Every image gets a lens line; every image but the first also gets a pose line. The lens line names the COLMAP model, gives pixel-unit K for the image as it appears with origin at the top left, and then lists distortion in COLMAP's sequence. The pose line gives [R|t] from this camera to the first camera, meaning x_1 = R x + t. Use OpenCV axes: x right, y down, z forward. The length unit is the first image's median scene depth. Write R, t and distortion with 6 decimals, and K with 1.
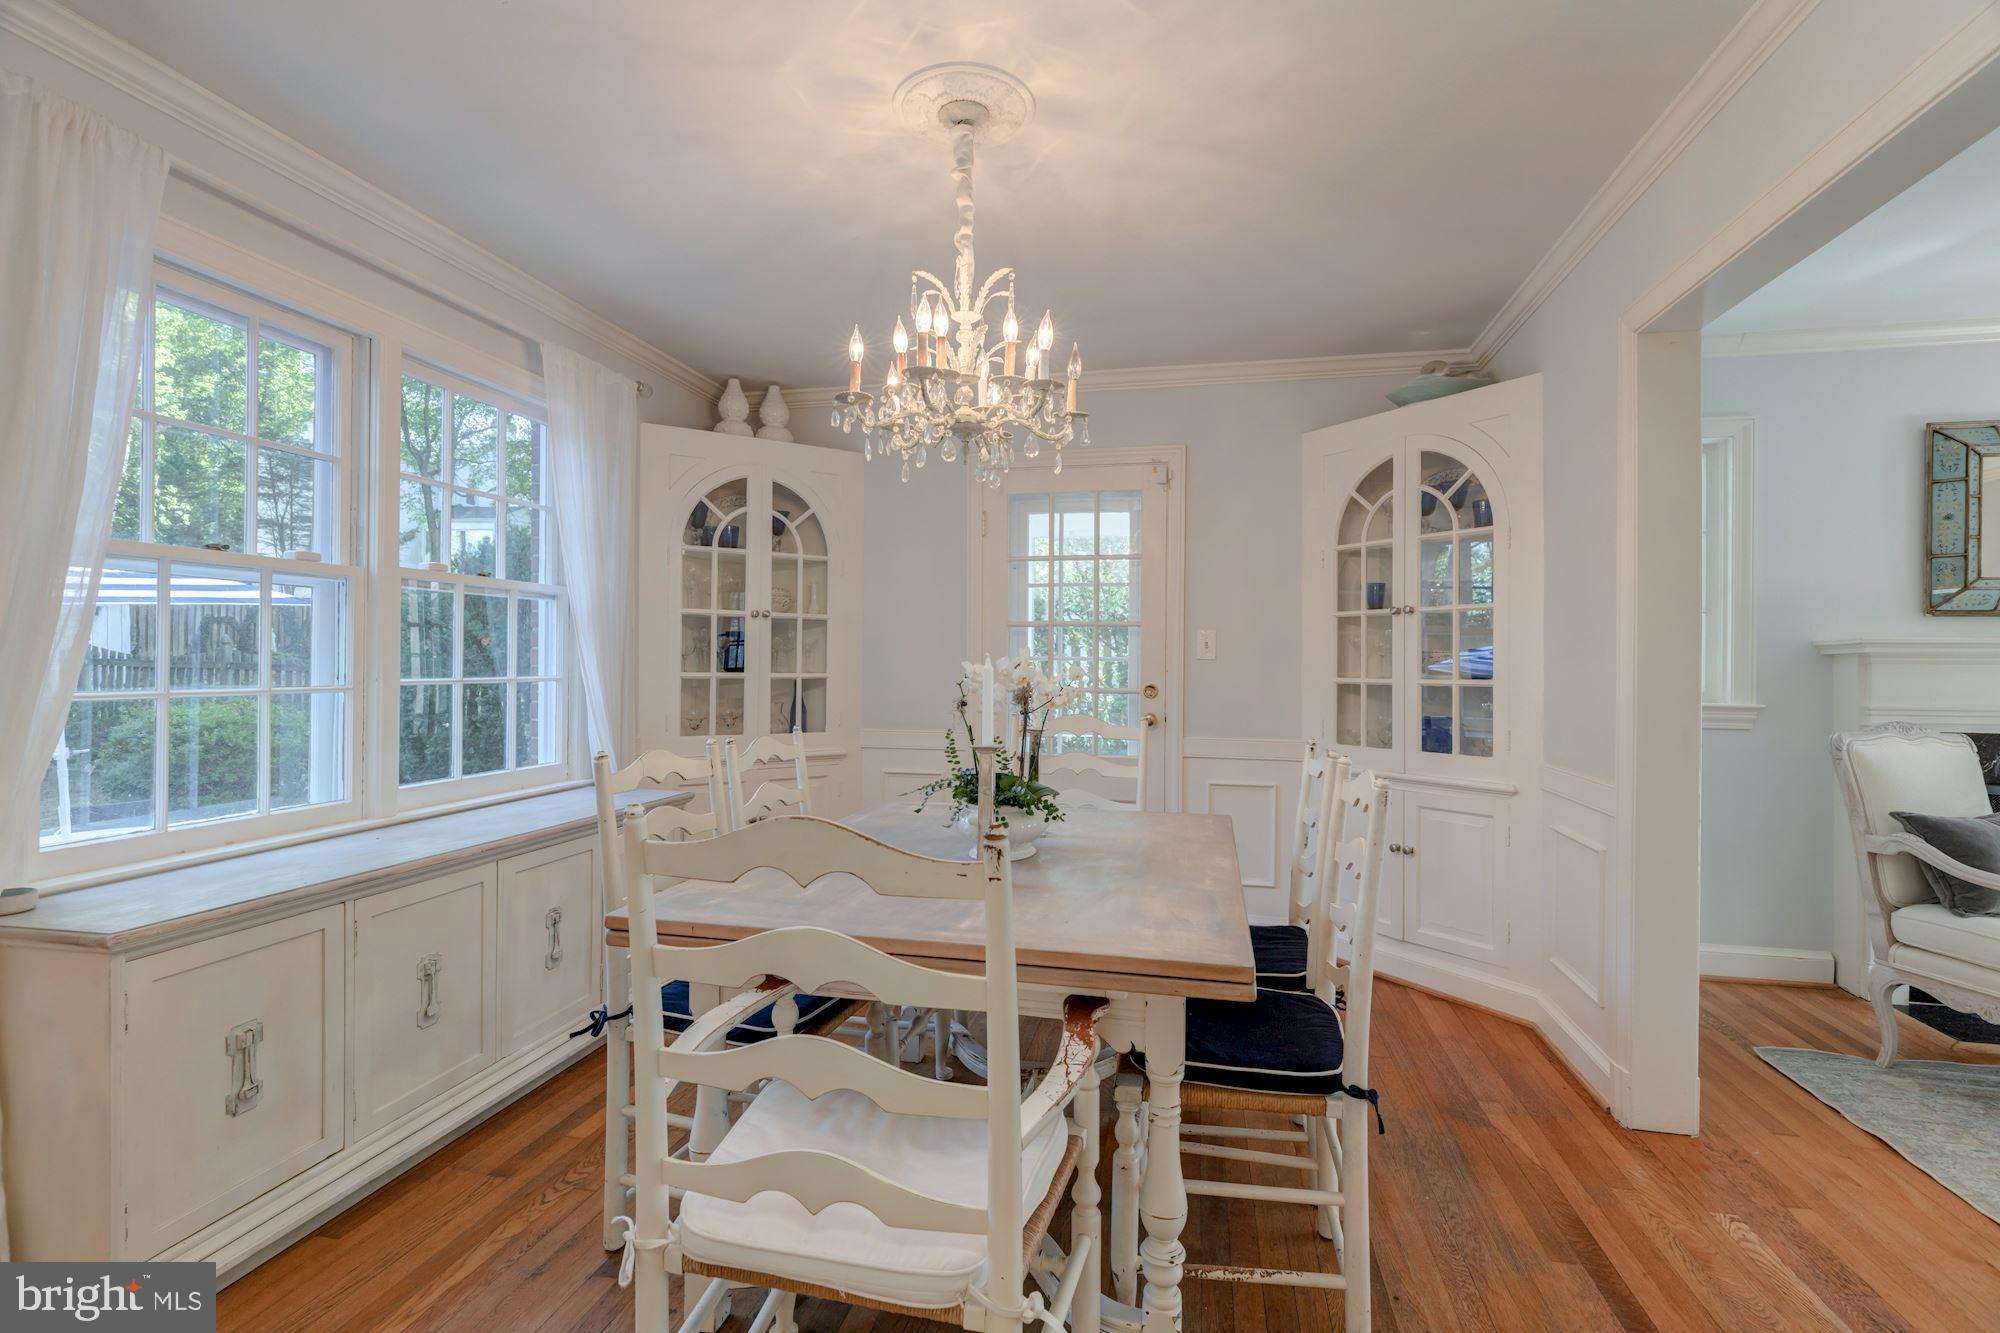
lens RADIAL K [[899.9, 0, 996.7], [0, 899.9, 658.9], [0, 0, 1]] dist [0.004263, 0.000865]
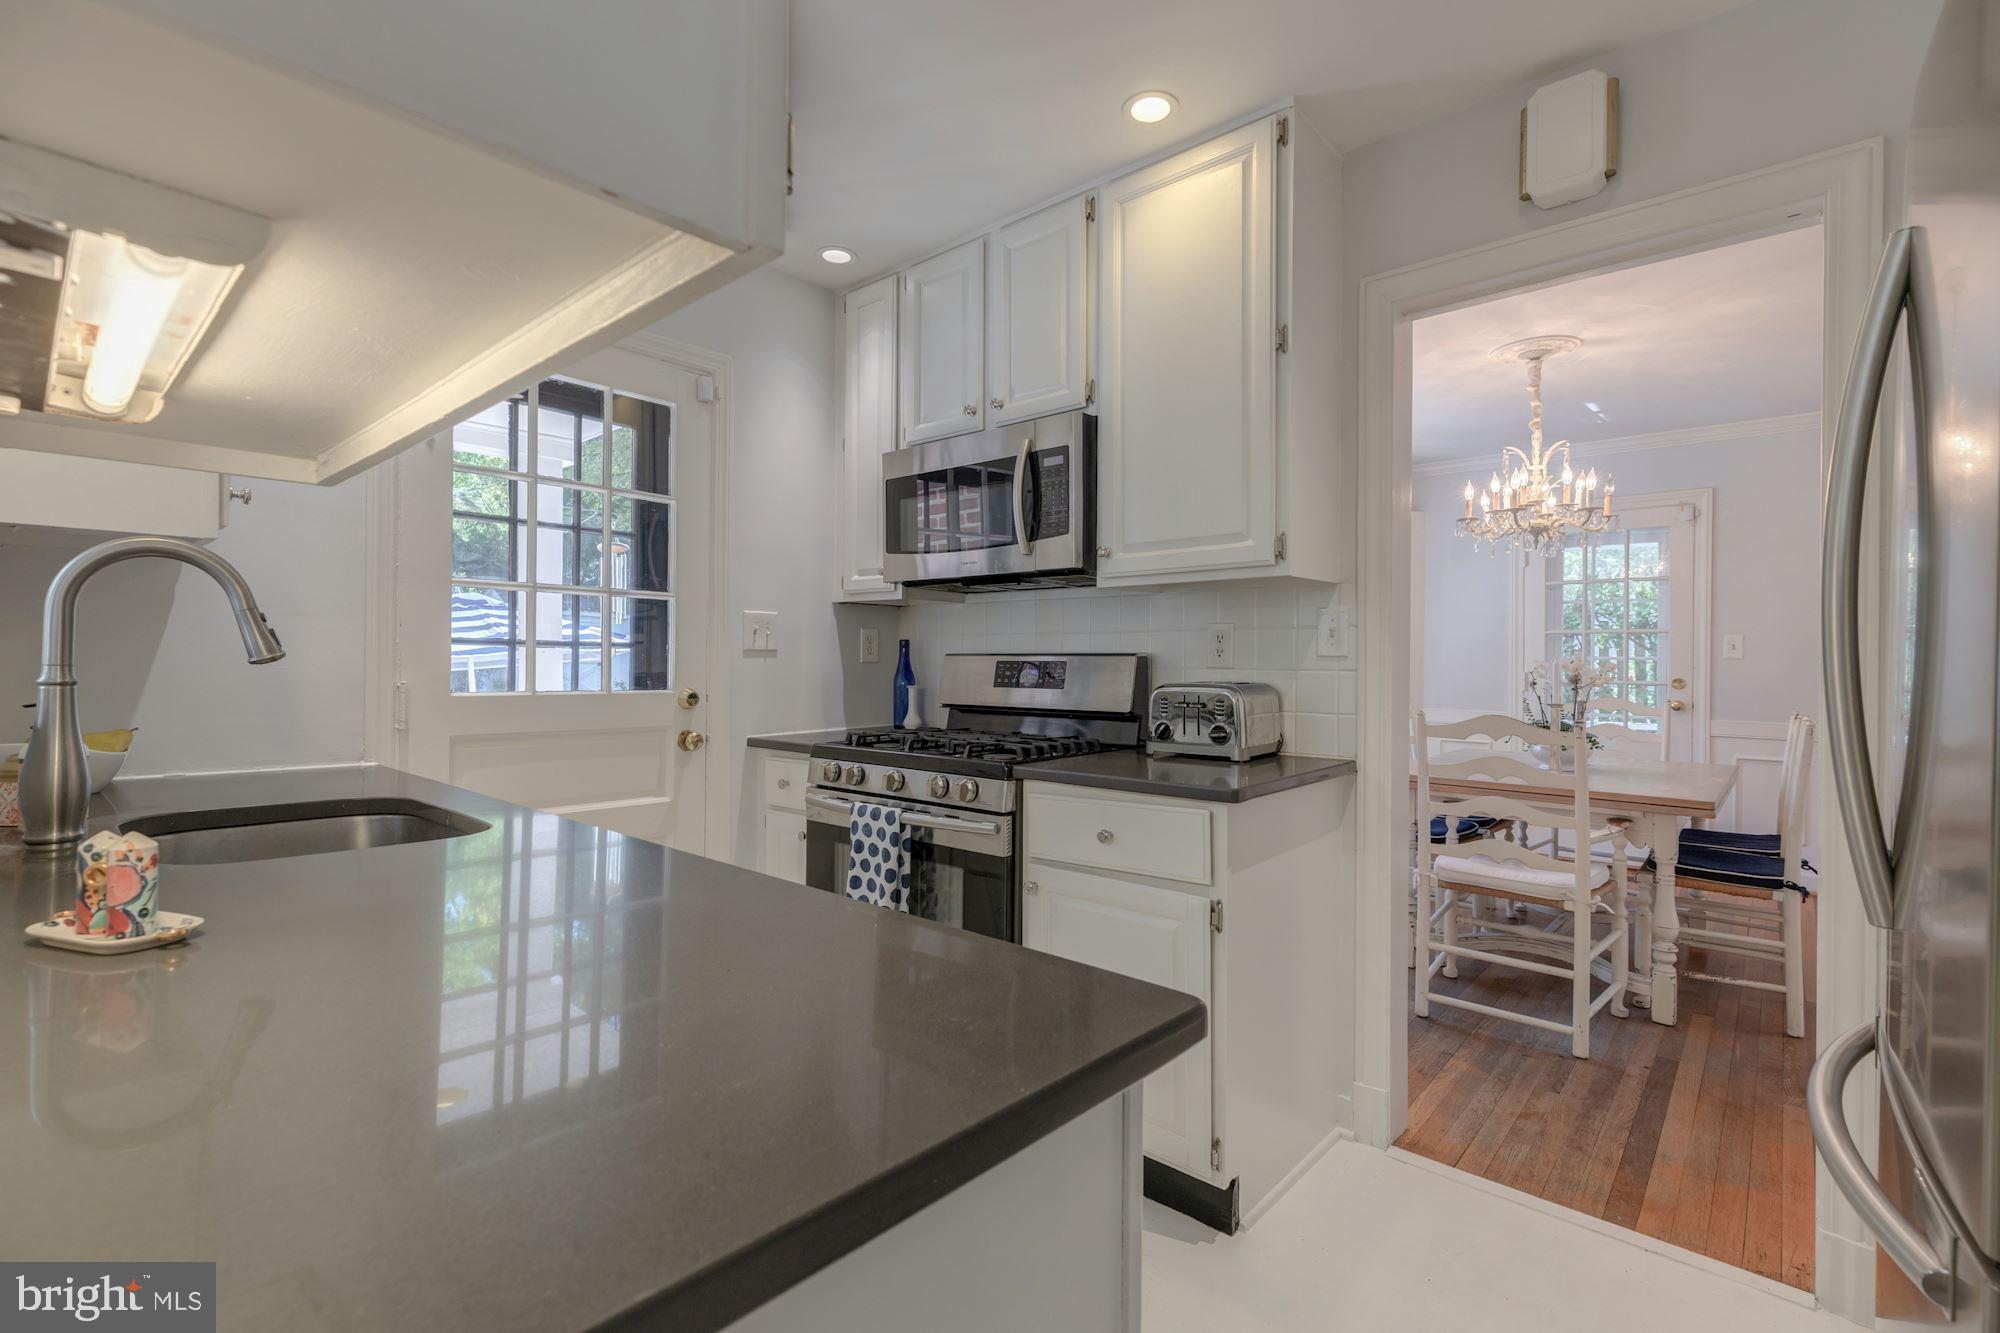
lens RADIAL K [[899.9, 0, 1002.5], [0, 899.9, 664.2], [0, 0, 1]] dist [0.004263, 0.000865]
pose [[0.879169, -0.000591, -0.476510, -0.113712], [0.002912, 0.999987, 0.004134, 0.000466], [0.476501, -0.005022, 0.879160, -1.081767]]
